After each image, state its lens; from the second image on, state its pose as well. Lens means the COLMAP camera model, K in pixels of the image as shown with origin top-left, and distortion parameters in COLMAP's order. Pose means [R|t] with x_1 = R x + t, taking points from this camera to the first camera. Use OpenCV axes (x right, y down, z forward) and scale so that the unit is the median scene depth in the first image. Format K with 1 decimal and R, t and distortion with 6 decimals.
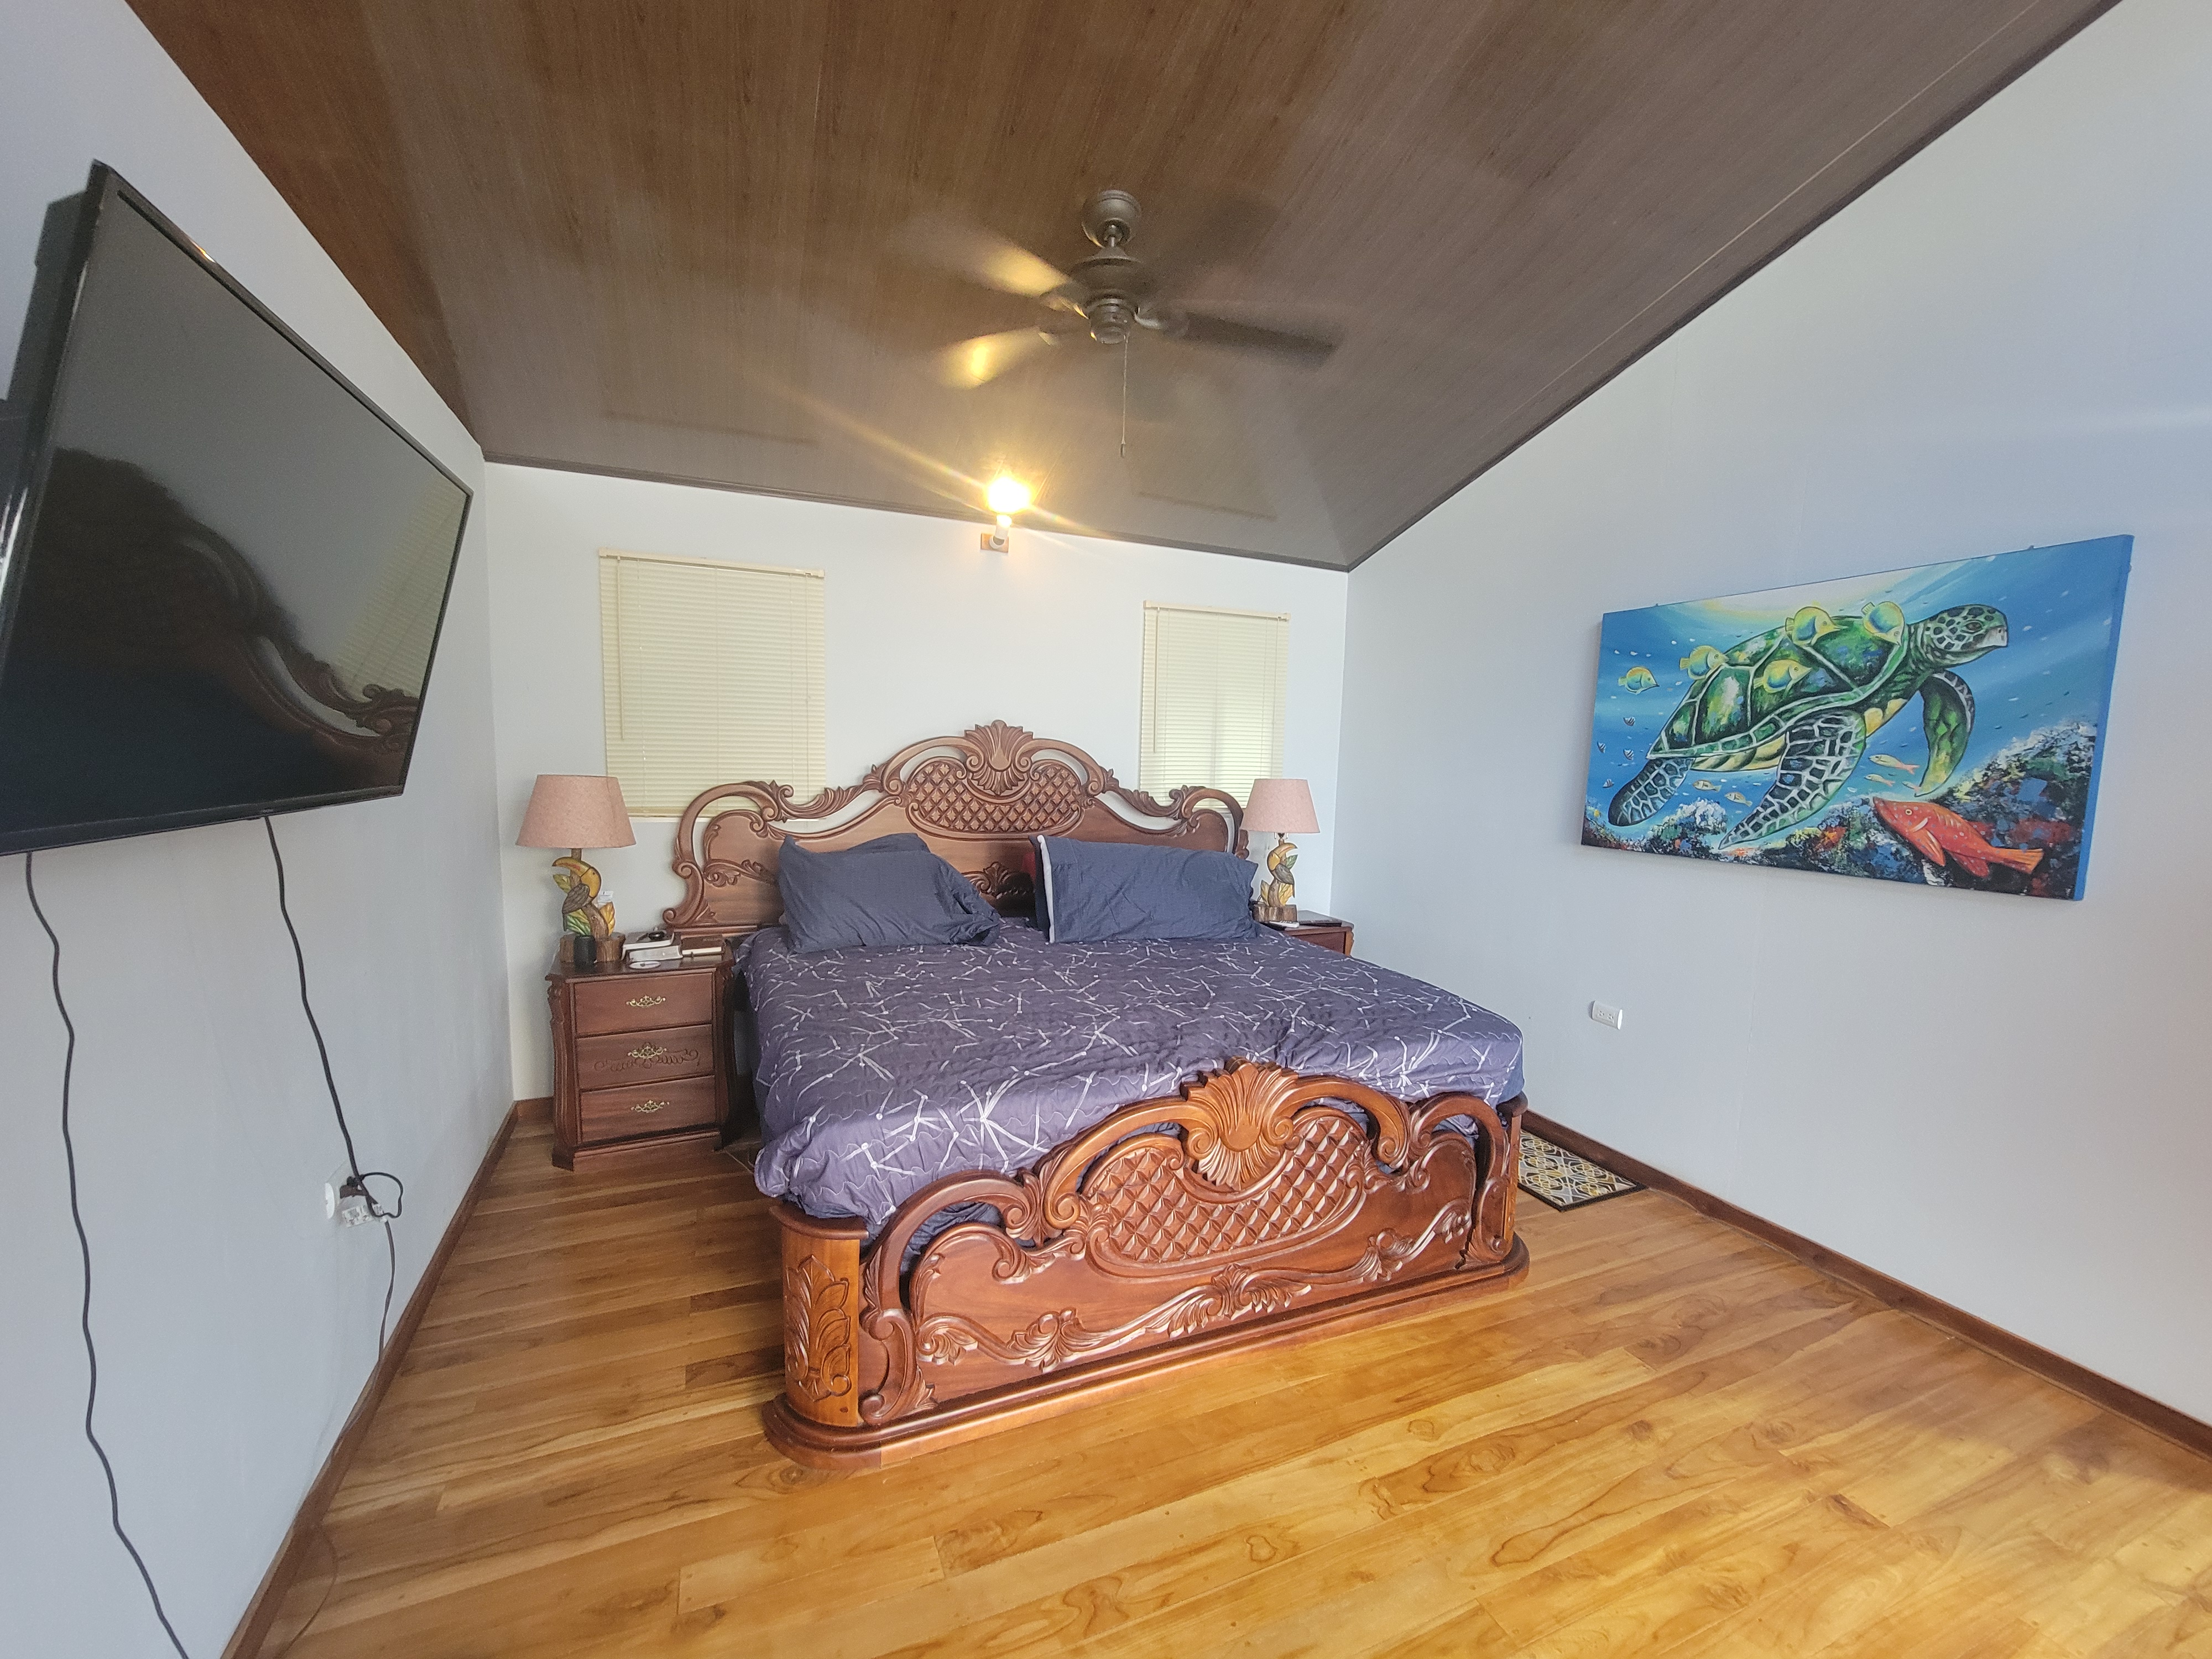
lens RADIAL K [[904.9, 0, 1106.5], [0, 904.9, 842.8], [0, 0, 1]] dist [-0.011599, 0.004012]
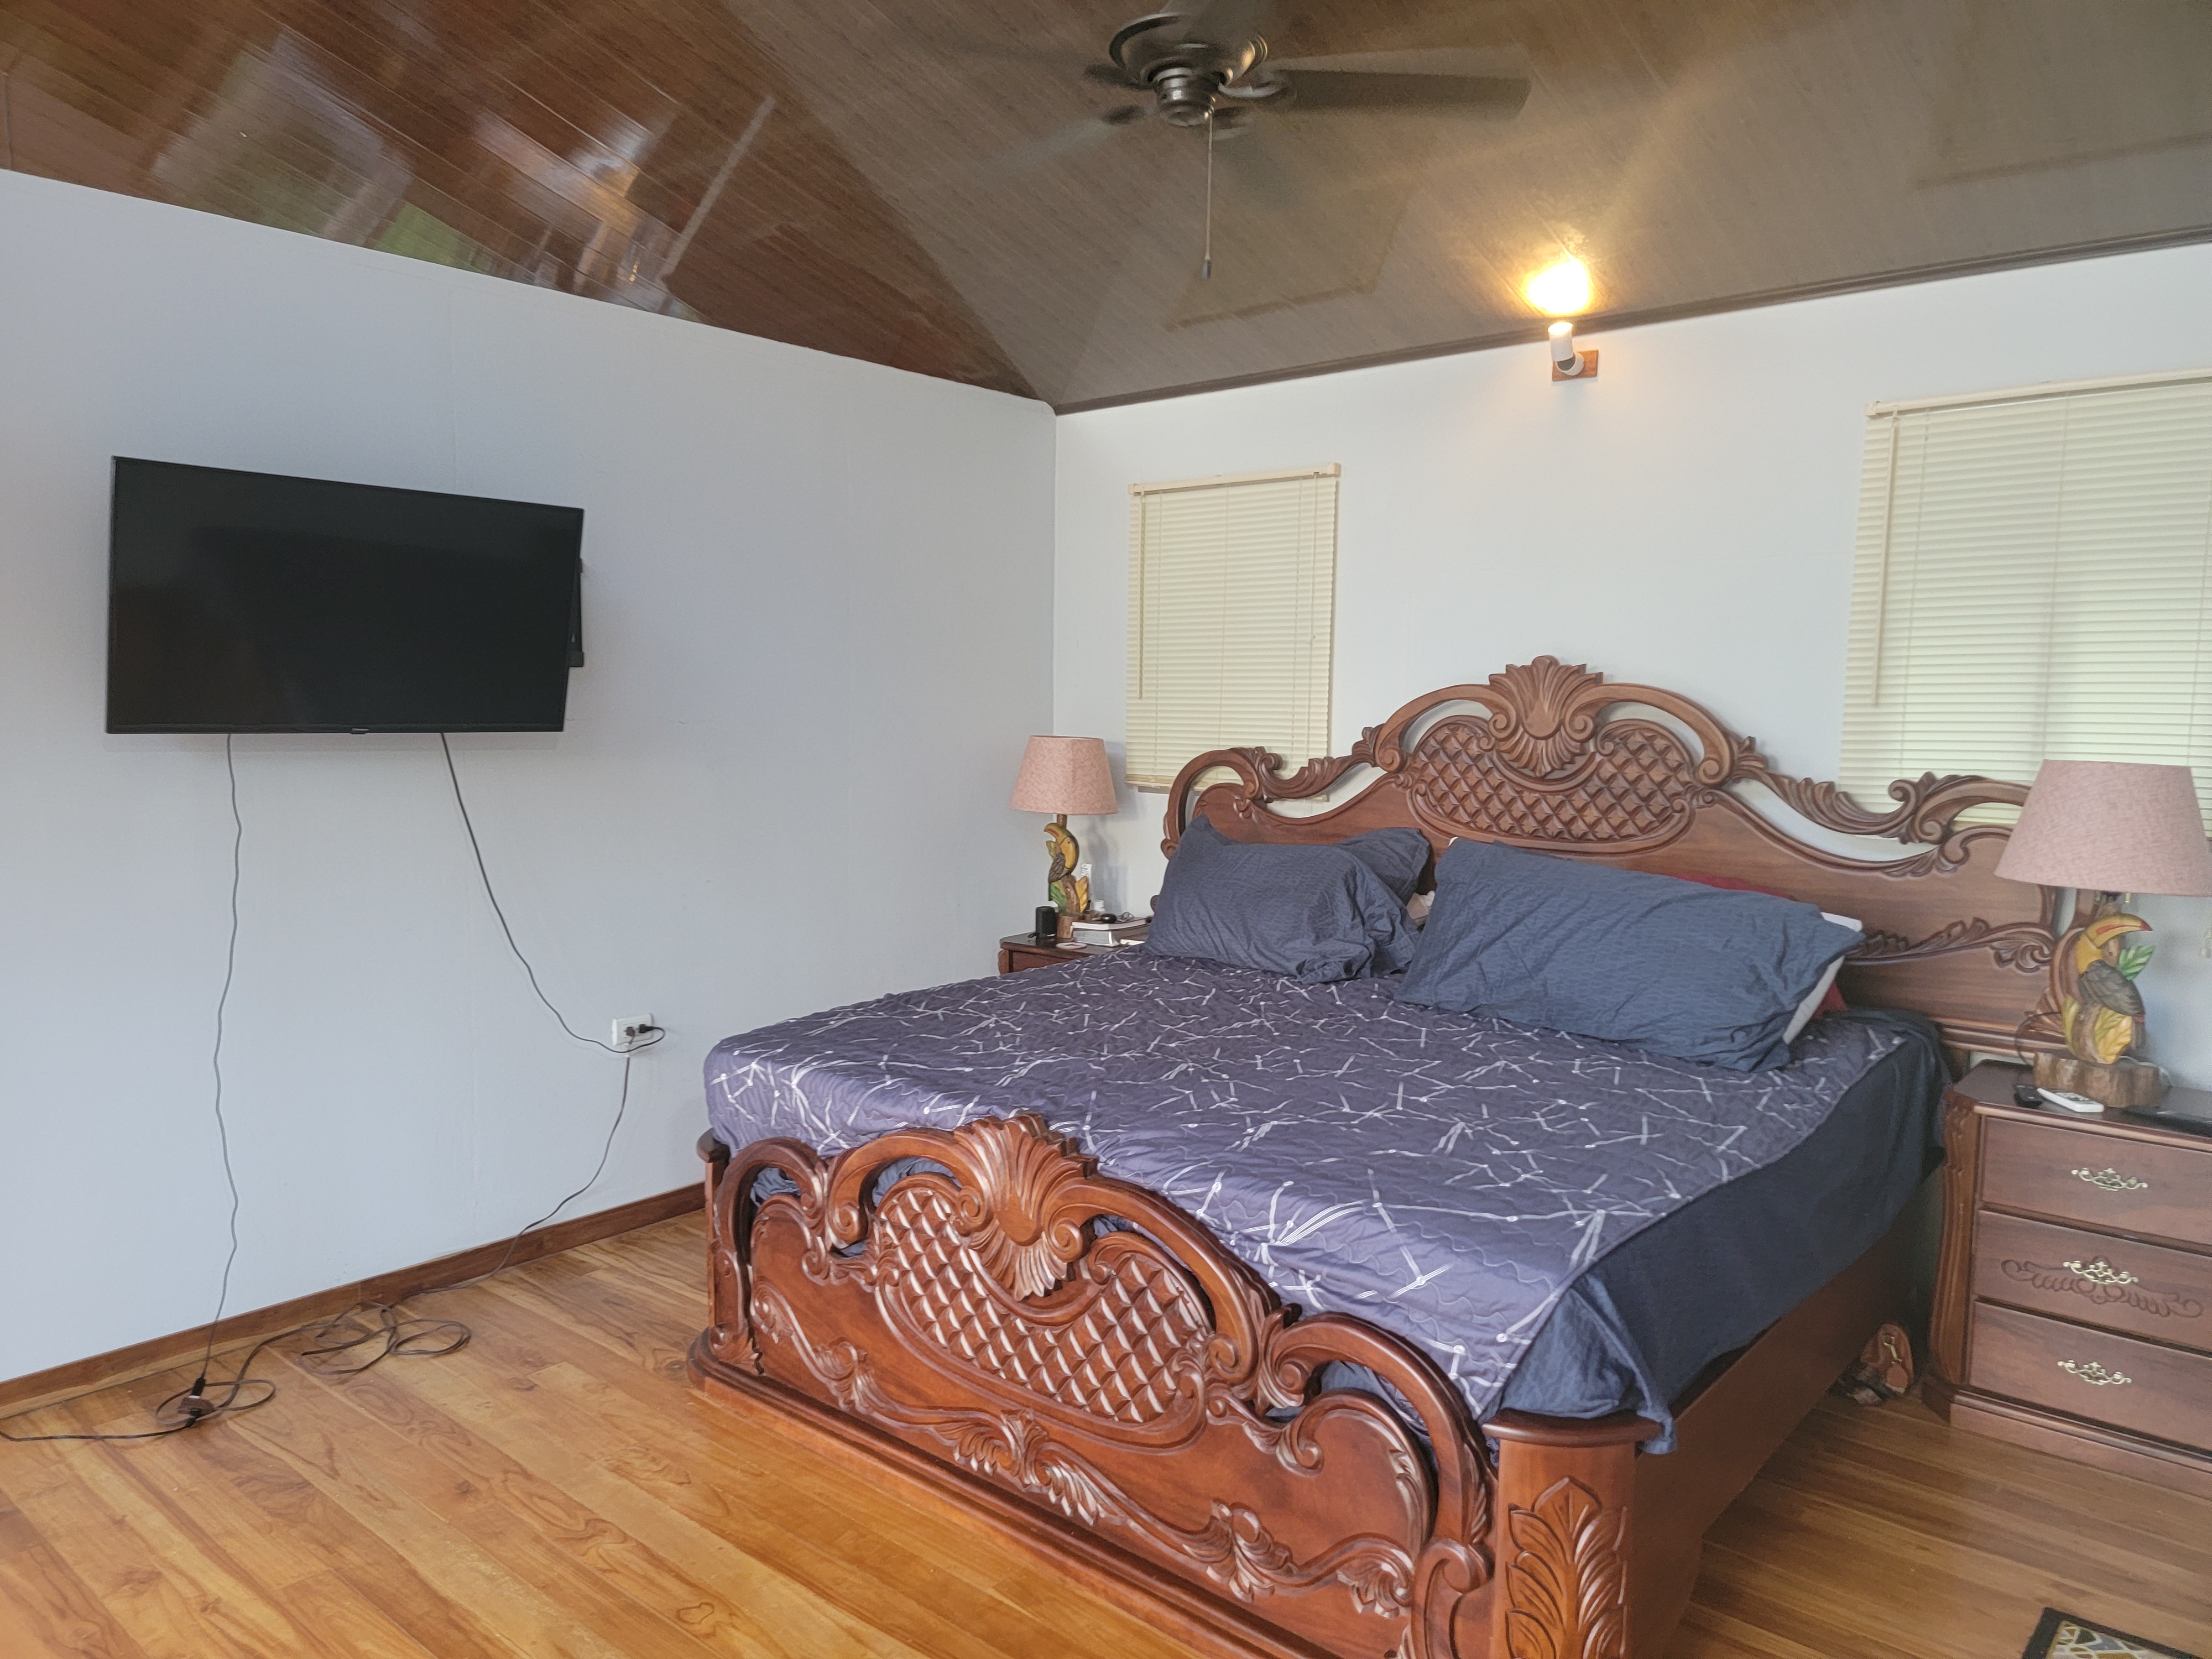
lens RADIAL K [[1549.2, 0, 1106.0], [0, 1549.2, 829.5], [0, 0, 1]] dist [0.024040, 0.000057]
pose [[0.433326, 0.055059, -0.899554, 0.742414], [-0.092816, 0.995551, 0.016224, -0.007268], [0.896445, 0.076463, 0.436509, 0.293543]]
